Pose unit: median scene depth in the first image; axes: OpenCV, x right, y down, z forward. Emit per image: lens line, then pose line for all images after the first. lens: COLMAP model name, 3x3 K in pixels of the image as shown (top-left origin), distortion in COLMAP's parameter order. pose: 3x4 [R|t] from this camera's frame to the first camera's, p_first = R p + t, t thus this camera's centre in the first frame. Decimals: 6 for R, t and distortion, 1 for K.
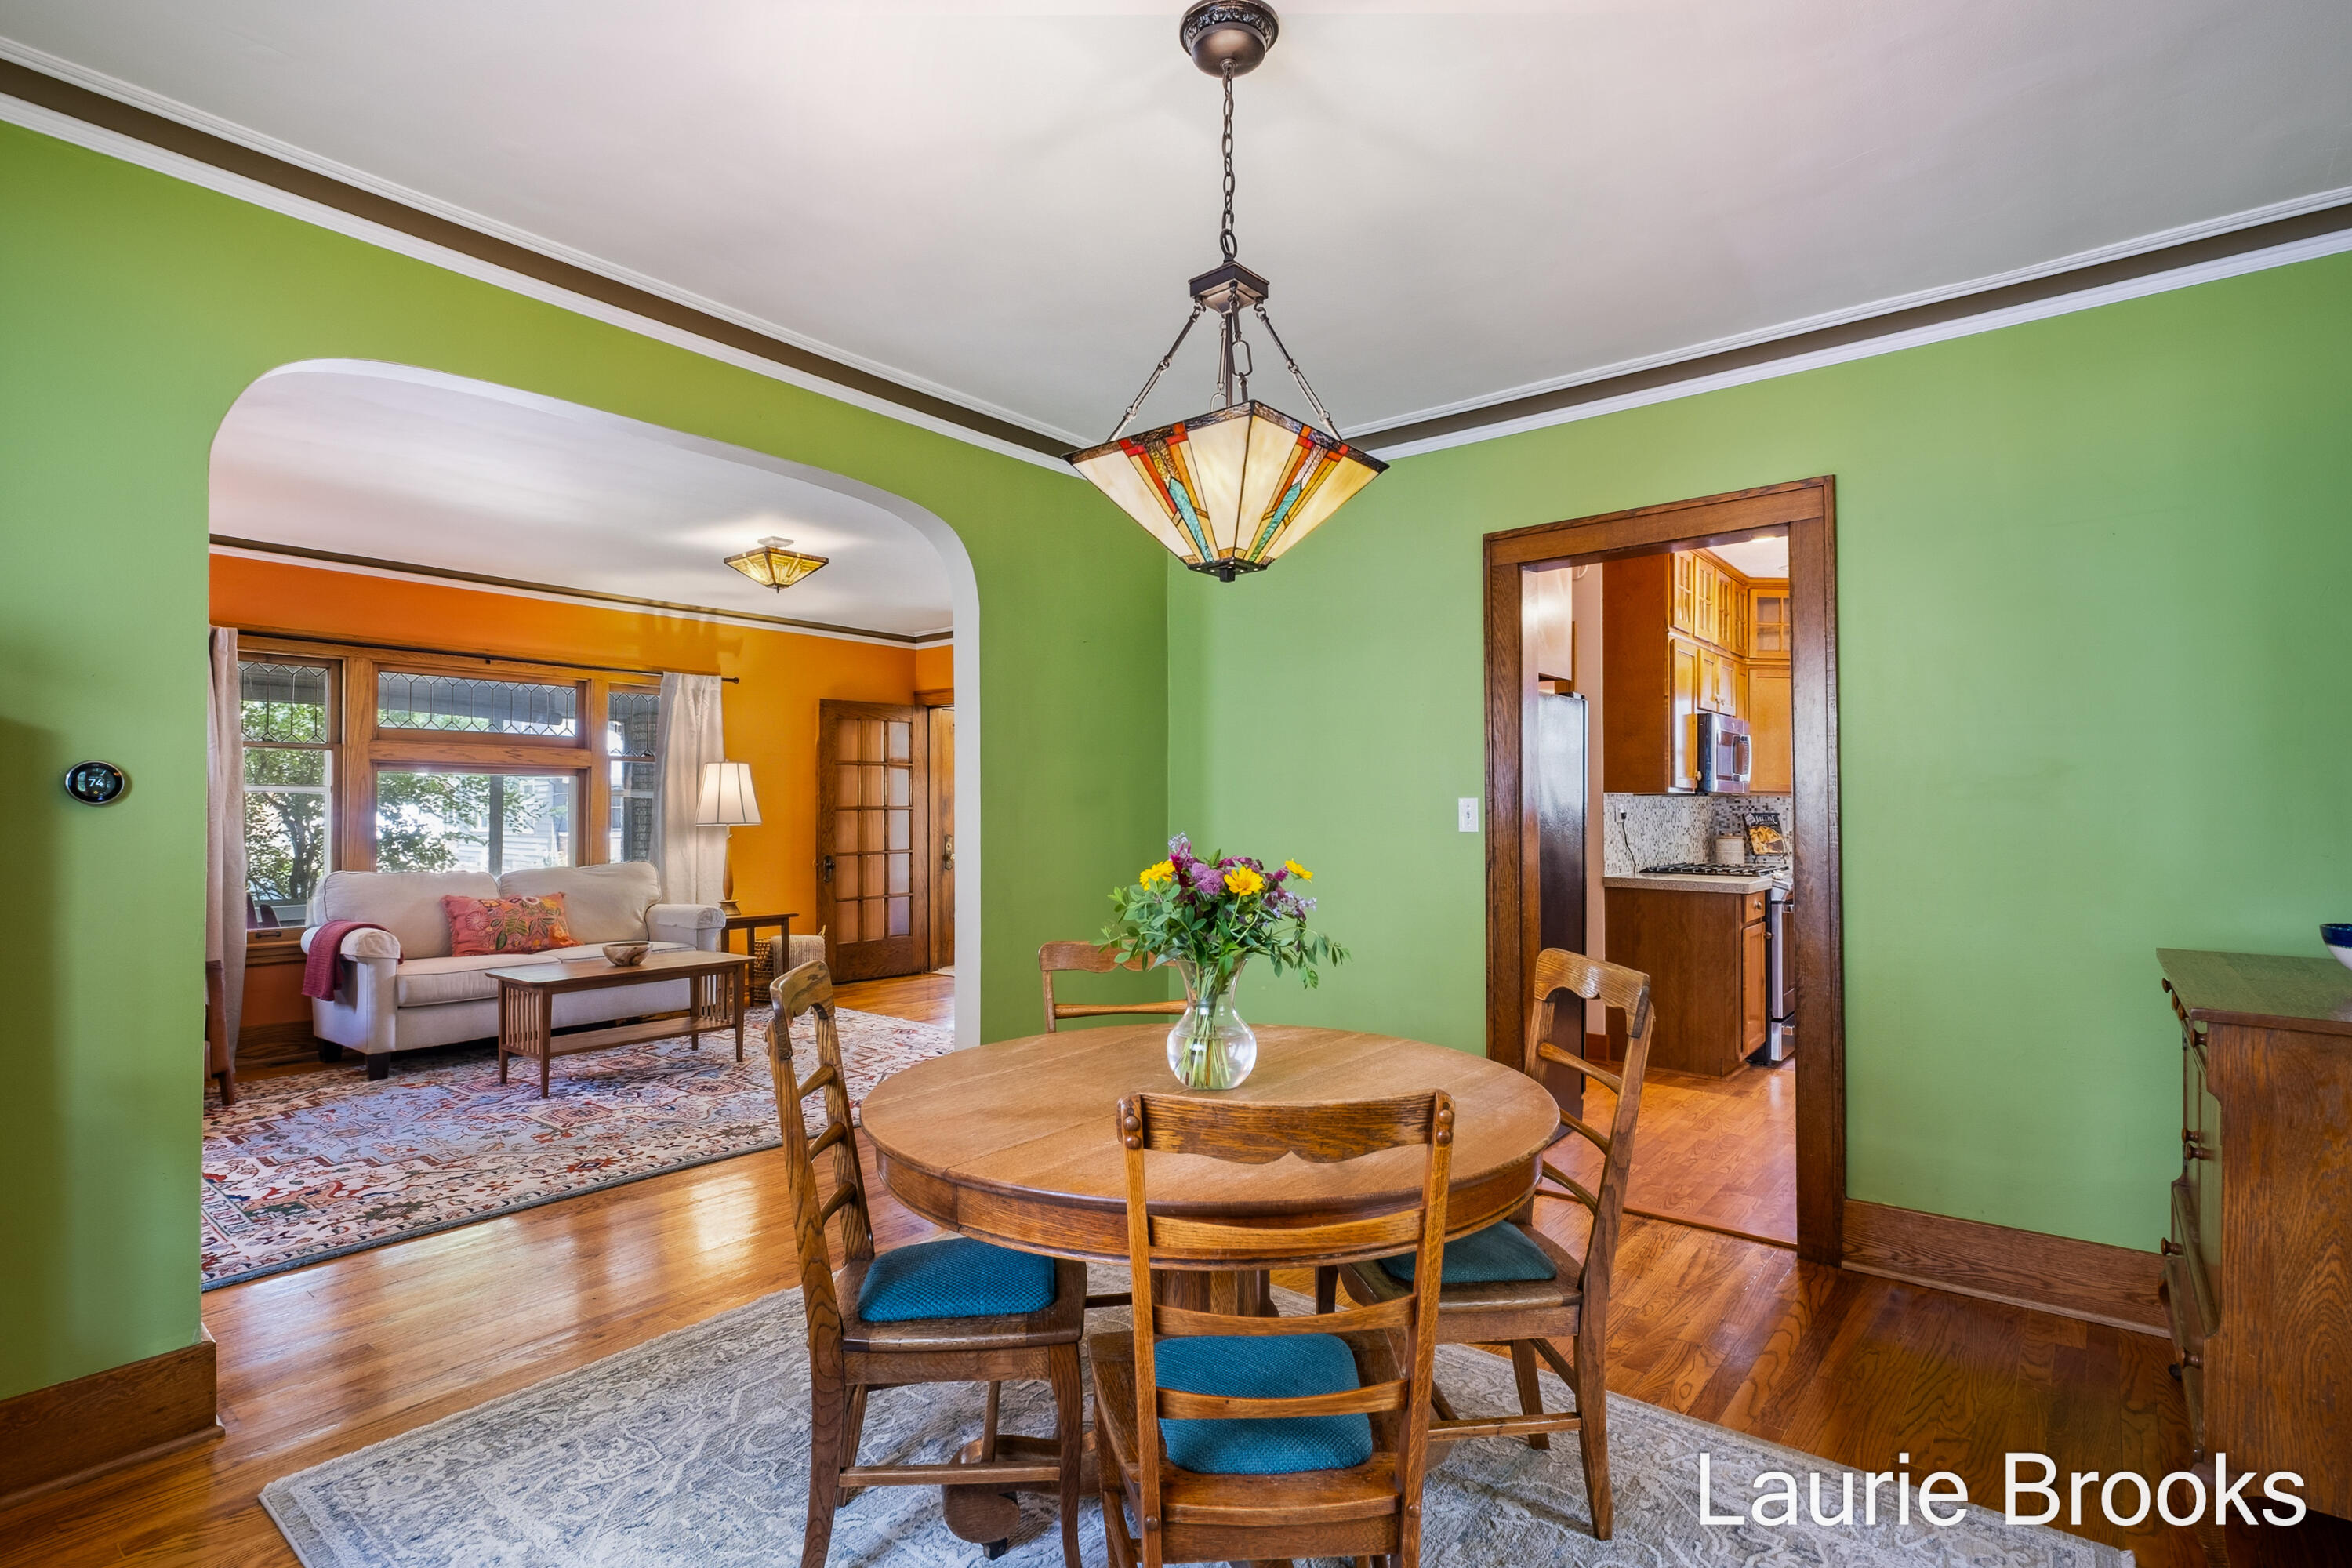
lens RADIAL K [[1135.8, 0, 1176.0], [0, 1135.8, 784.0], [0, 0, 1]] dist [0.001902, 0.000686]
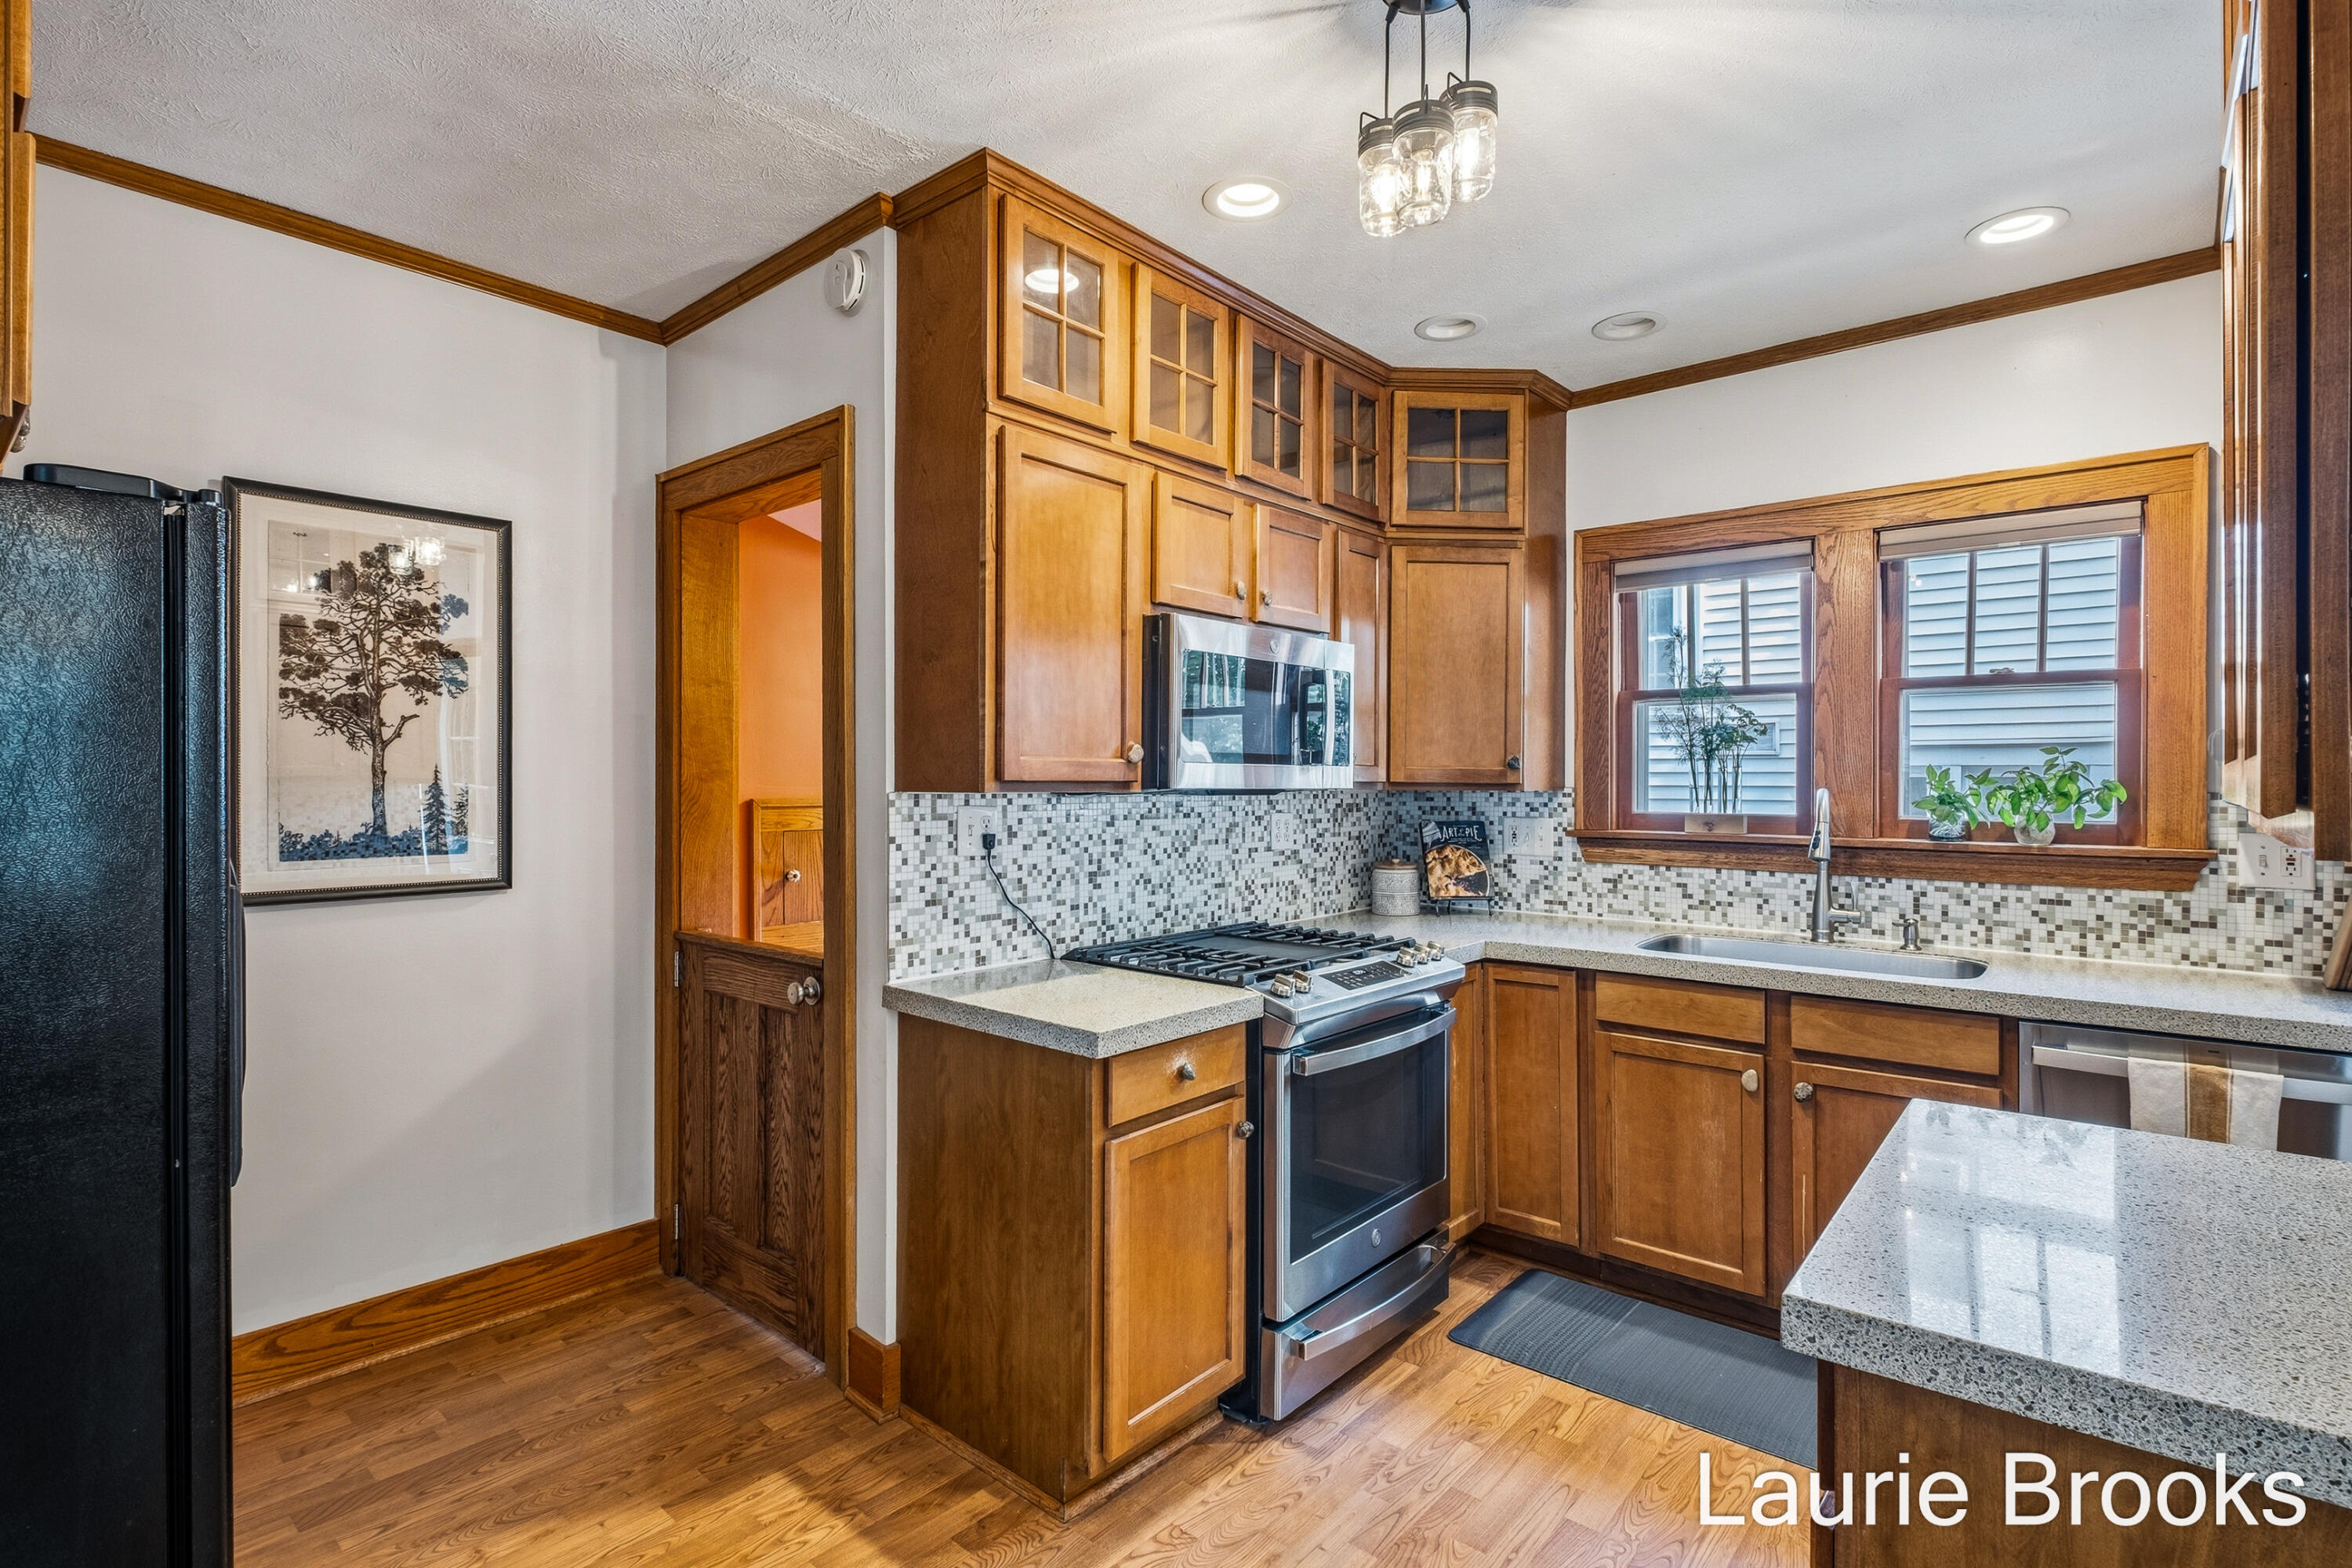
lens RADIAL K [[1124.0, 0, 1174.6], [0, 1124.0, 776.8], [0, 0, 1]] dist [-0.006052, -0.001113]
pose [[0.999573, 0.003989, -0.028962, 0.478231], [-0.003497, 0.999849, 0.017019, -0.005513], [0.029025, -0.016910, 0.999436, 0.552129]]
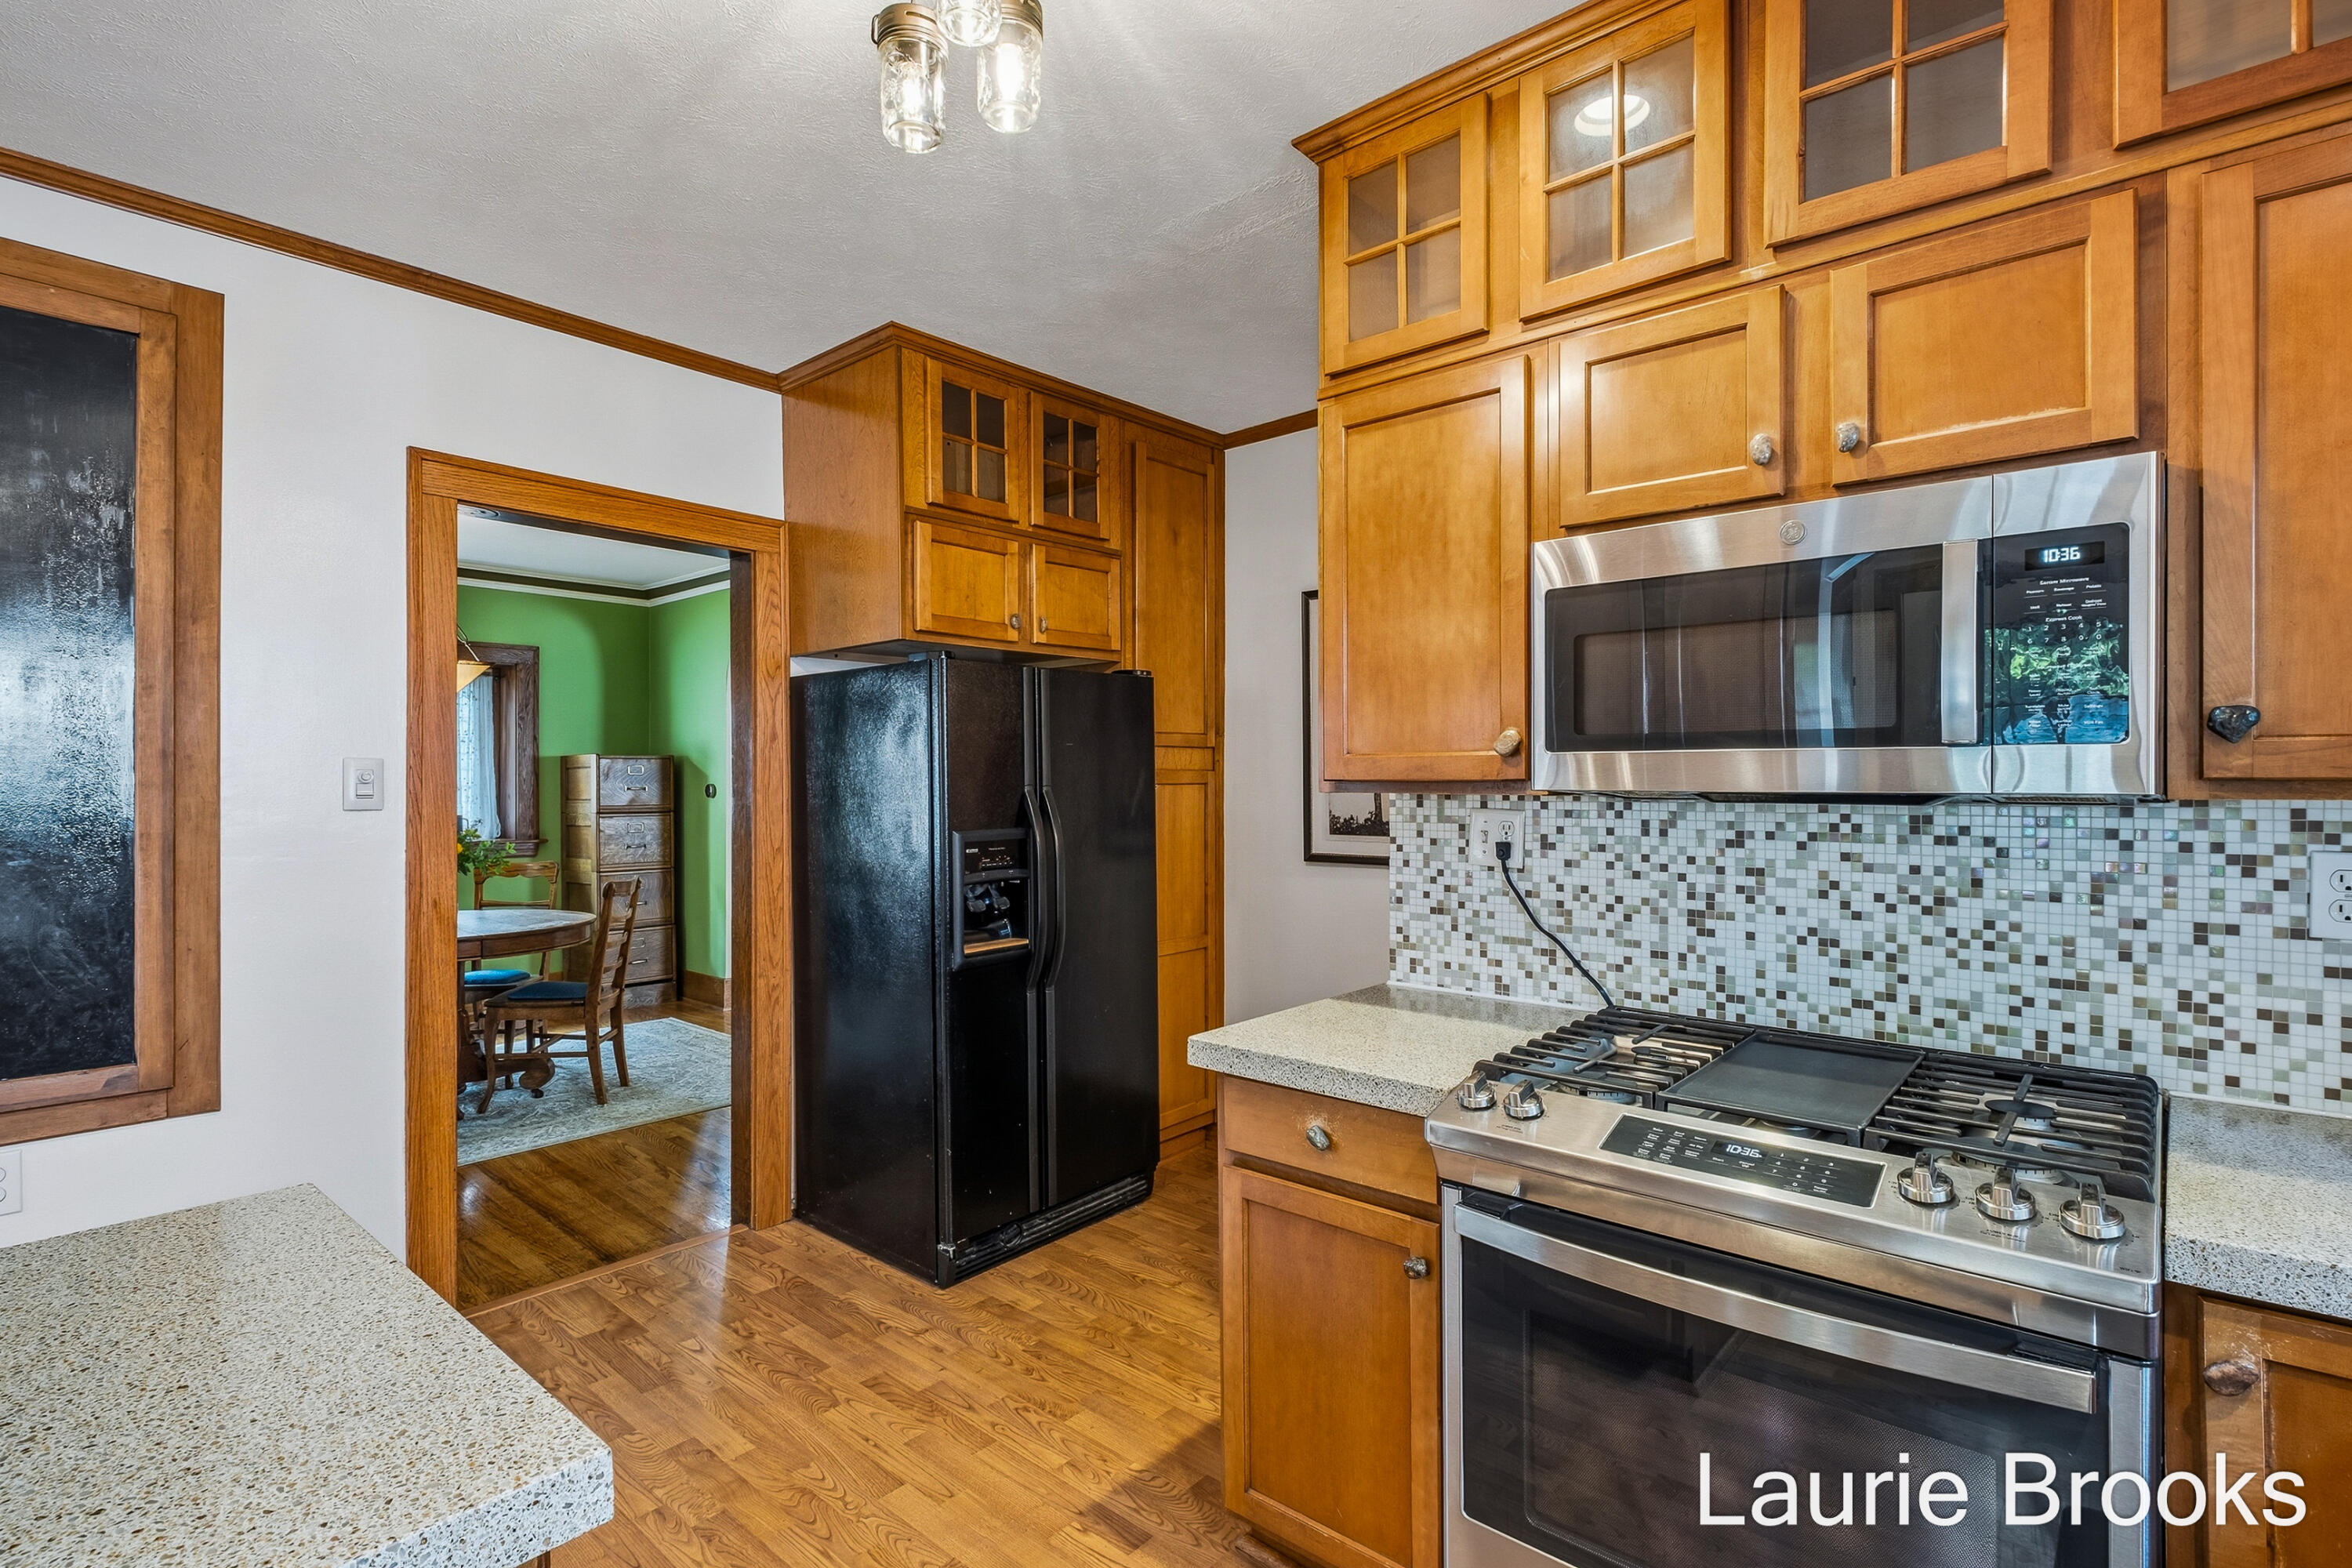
lens RADIAL K [[1111.6, 0, 1176.0], [0, 1111.6, 784.0], [0, 0, 1]] dist [0.000385, -0.004862]
pose [[-0.035299, 0.004605, -0.999366, 0.774732], [0.022670, 0.999736, 0.003806, 0.001398], [0.999120, -0.022521, -0.035394, 0.900987]]
